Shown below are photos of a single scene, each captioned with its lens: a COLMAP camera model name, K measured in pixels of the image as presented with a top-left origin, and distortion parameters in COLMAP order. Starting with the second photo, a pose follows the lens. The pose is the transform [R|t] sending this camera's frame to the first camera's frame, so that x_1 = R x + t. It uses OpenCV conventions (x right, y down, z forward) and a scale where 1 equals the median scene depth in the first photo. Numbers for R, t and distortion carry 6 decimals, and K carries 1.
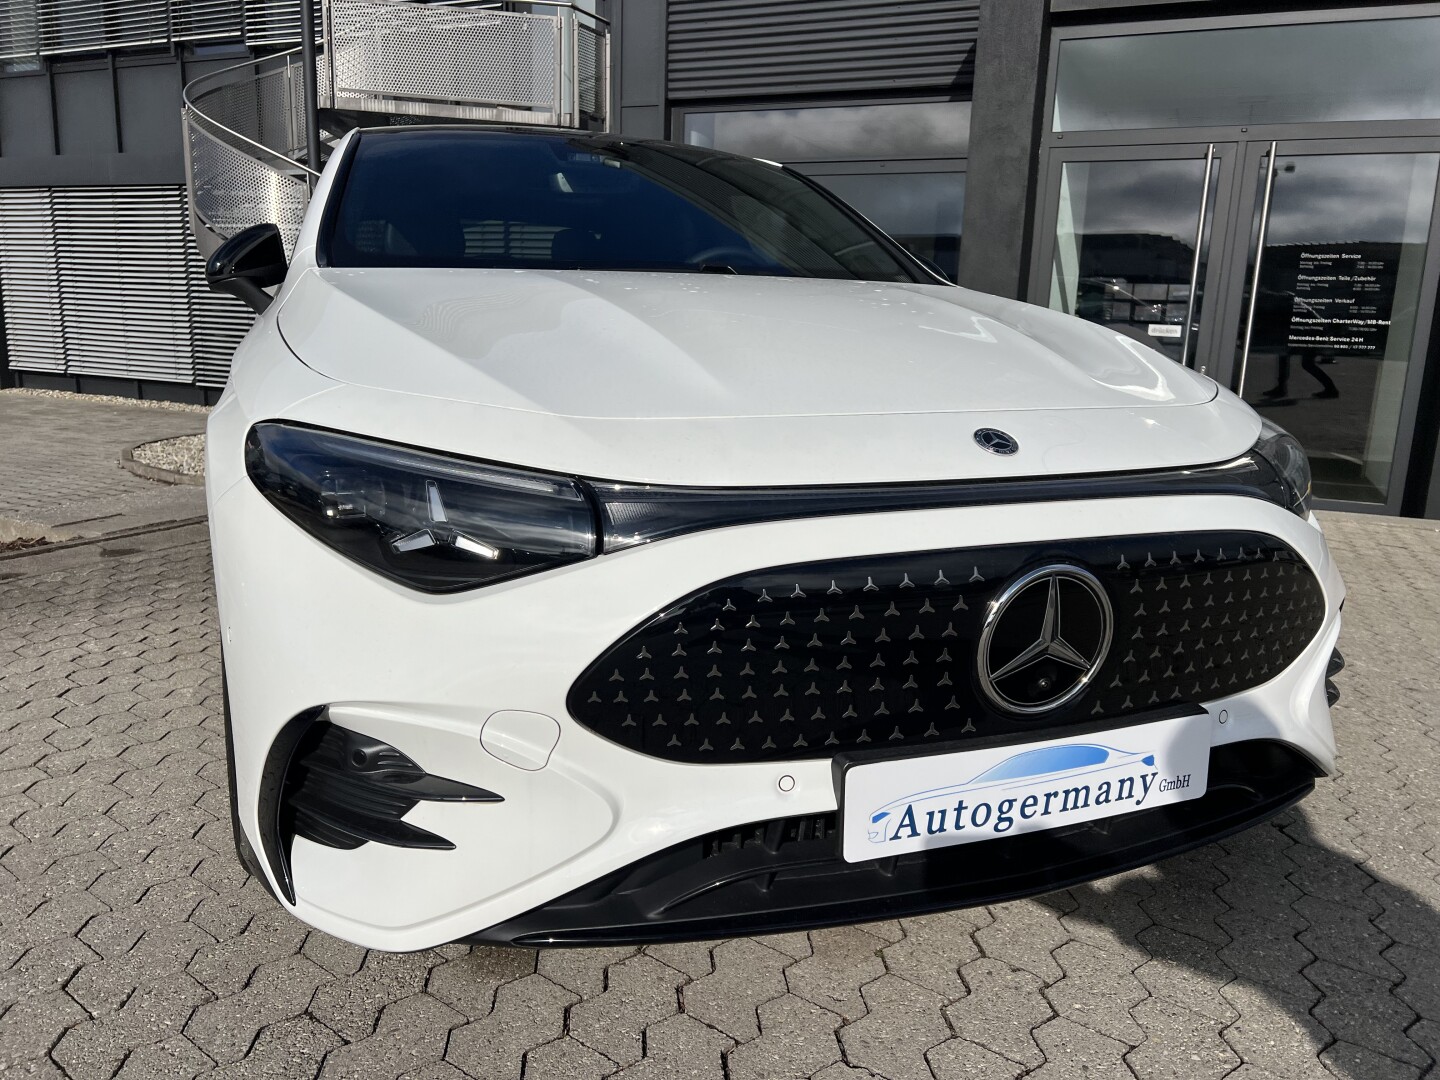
lens RADIAL K [[1098.0, 0, 733.6], [0, 1098.0, 541.6], [0, 0, 1]] dist [0.057395, -0.069658]
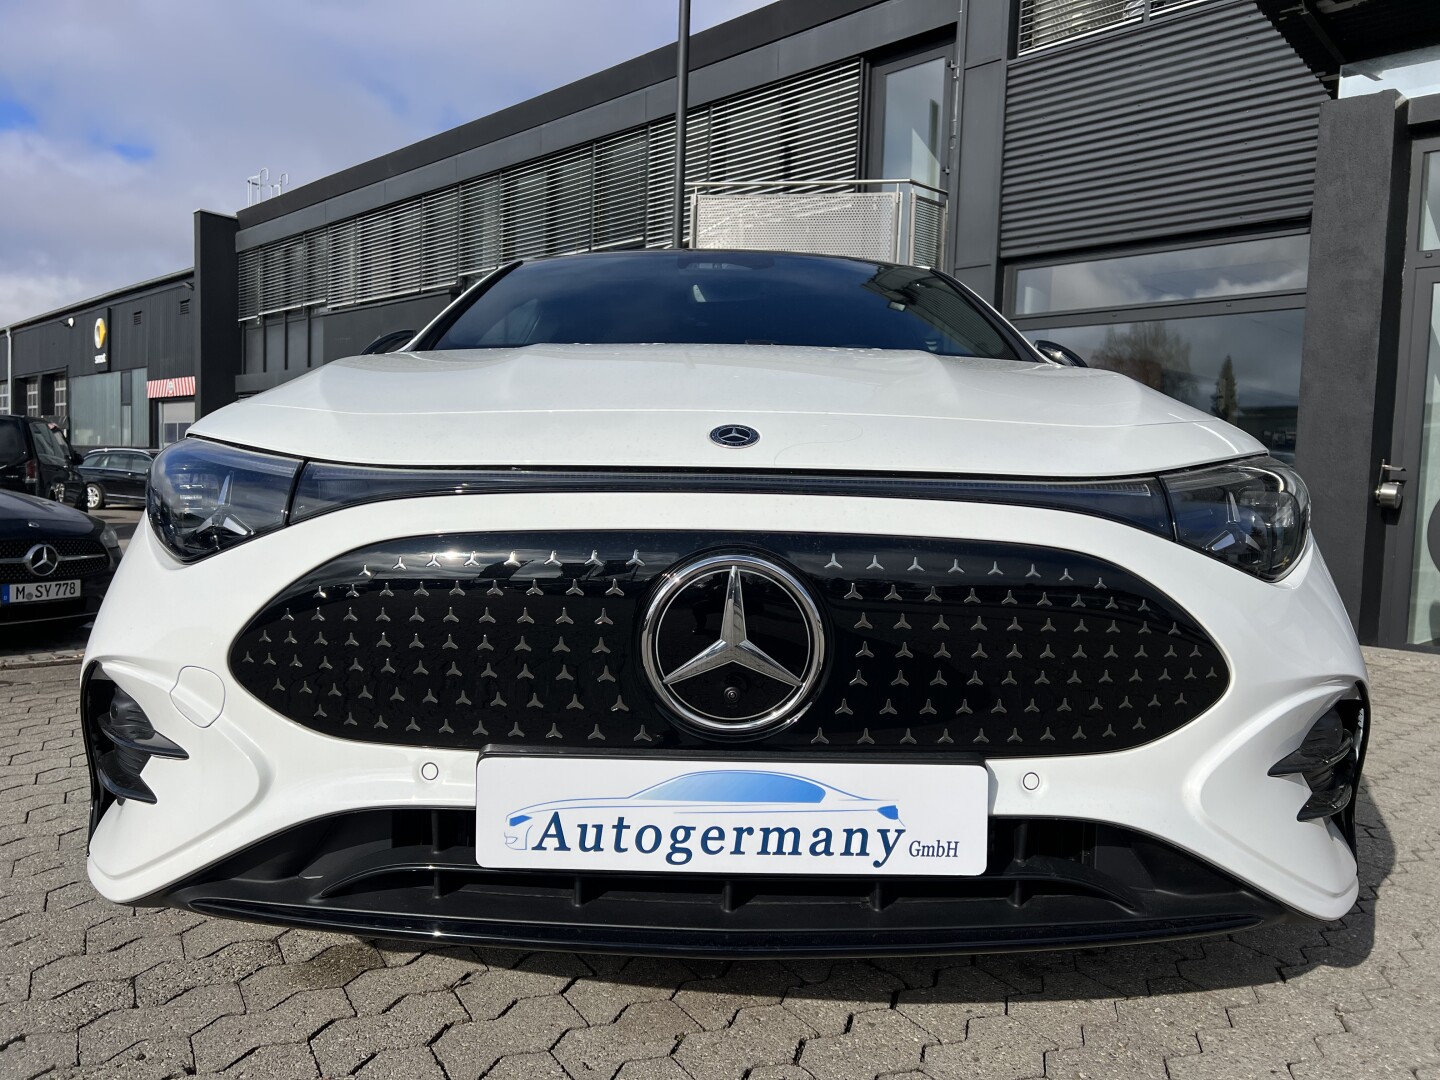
lens RADIAL K [[1093.3, 0, 723.1], [0, 1093.3, 543.1], [0, 0, 1]] dist [0.067307, -0.080941]
pose [[0.928396, 0.019691, -0.371070, 0.577257], [-0.077335, 0.986968, -0.141115, 0.129207], [0.363456, 0.159707, 0.917820, 0.176790]]
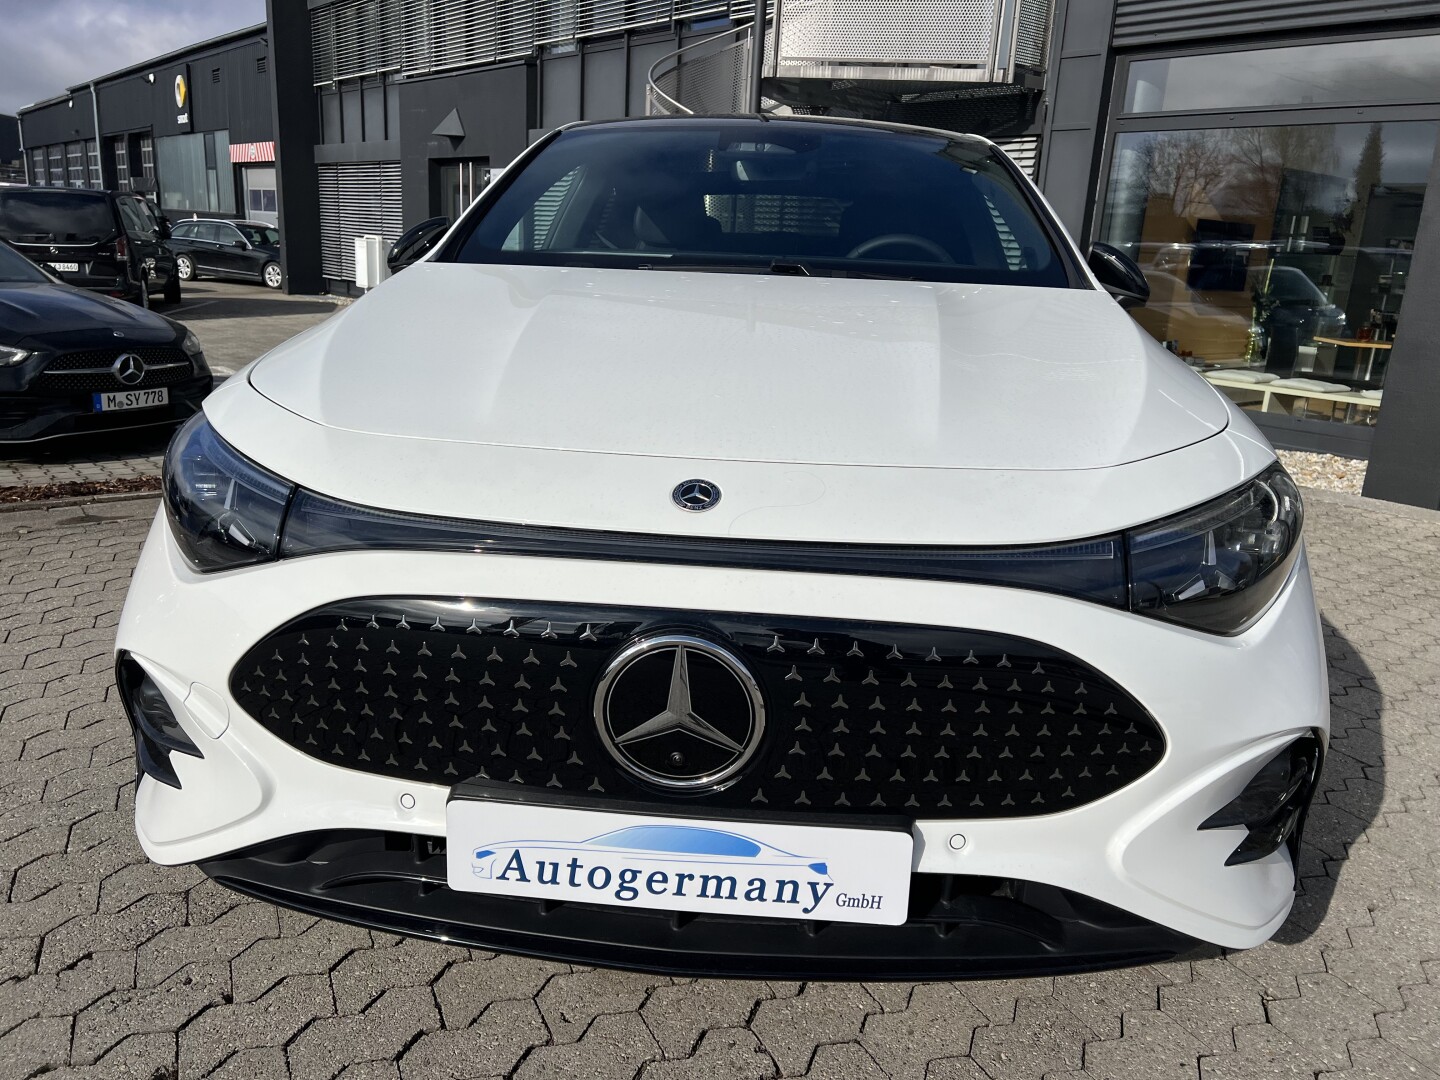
lens RADIAL K [[1094.2, 0, 724.0], [0, 1094.2, 541.7], [0, 0, 1]] dist [0.057212, -0.063876]
pose [[0.895374, 0.132342, -0.425195, 0.669206], [-0.114379, 0.991132, 0.067632, -0.118403], [0.430376, -0.011922, 0.902571, 0.172629]]
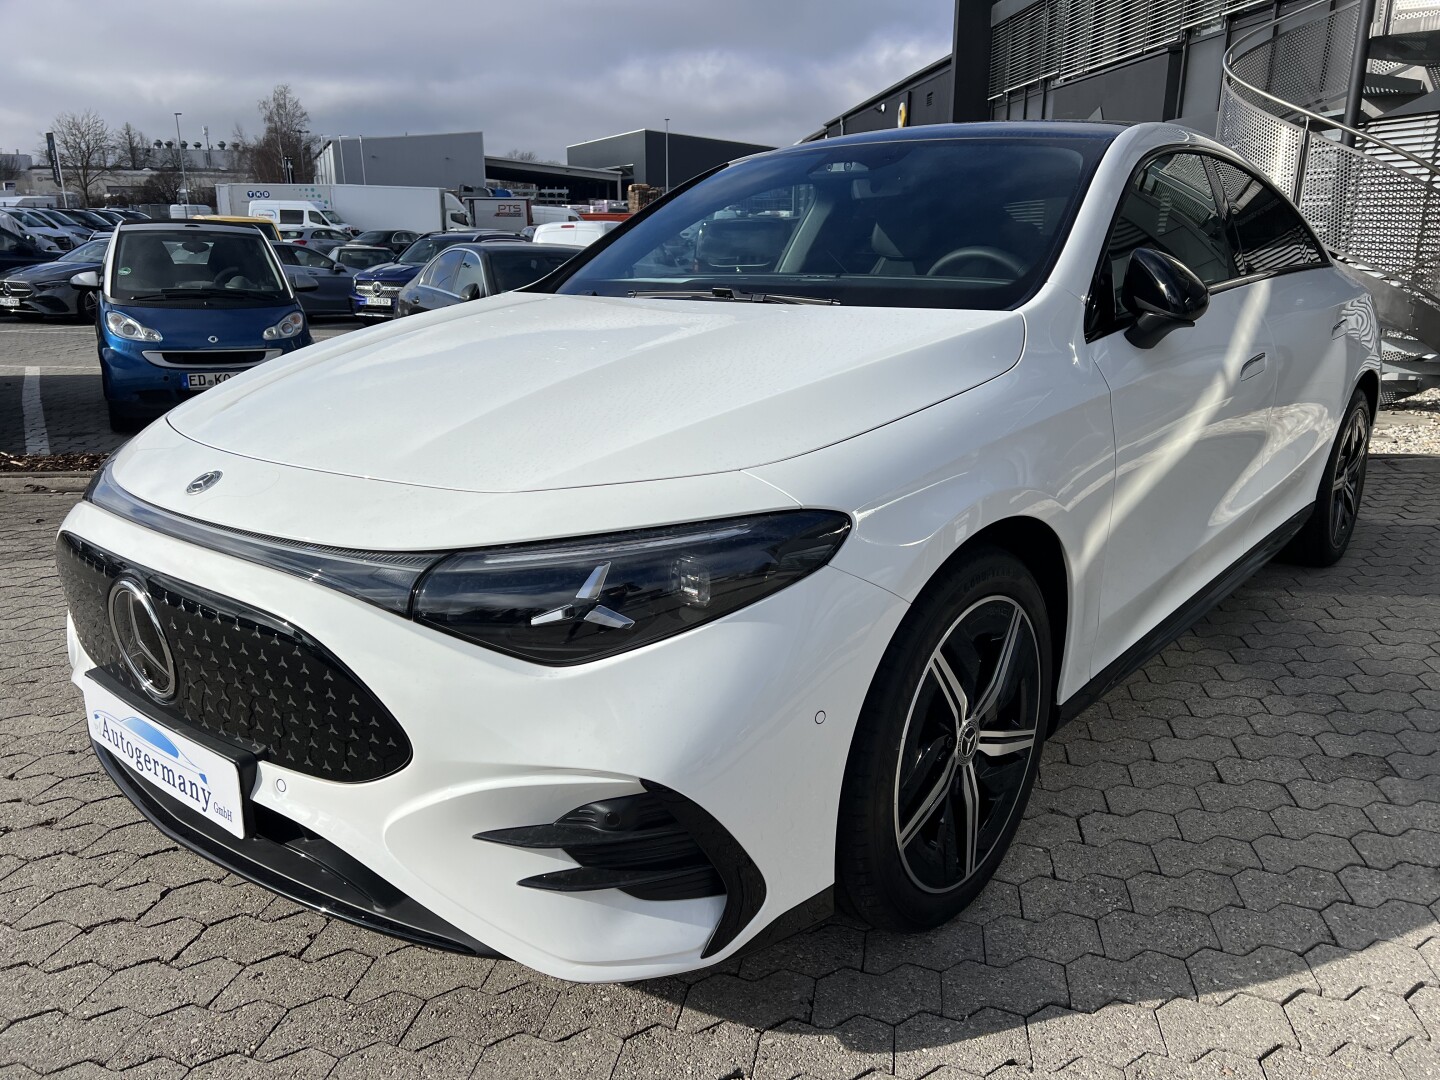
lens RADIAL K [[1094.2, 0, 724.0], [0, 1094.2, 541.7], [0, 0, 1]] dist [0.057212, -0.063876]
pose [[0.462733, 0.217728, -0.859344, 1.609934], [-0.165987, 0.973506, 0.157273, -0.322215], [0.870820, 0.069865, 0.486613, 0.921846]]
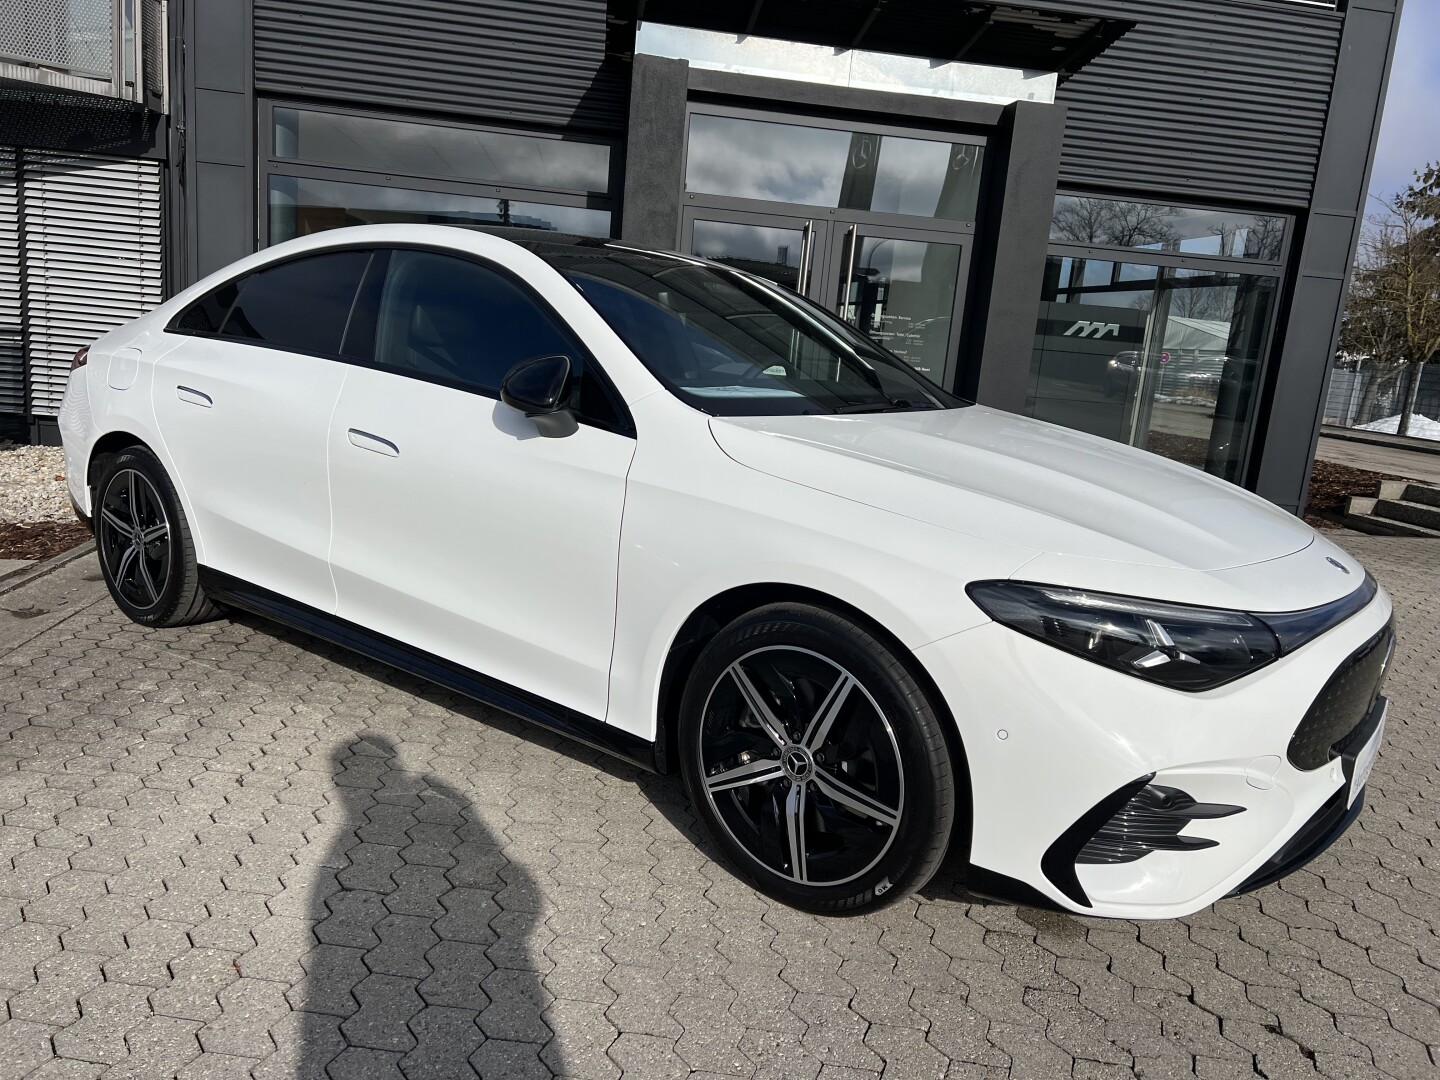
lens RADIAL K [[1098.3, 0, 730.7], [0, 1098.3, 538.3], [0, 0, 1]] dist [0.063861, -0.074536]
pose [[0.851529, -0.057392, 0.521157, -1.560222], [0.047187, 0.998346, 0.032843, -0.242805], [-0.522180, -0.003375, 0.852829, -0.029691]]
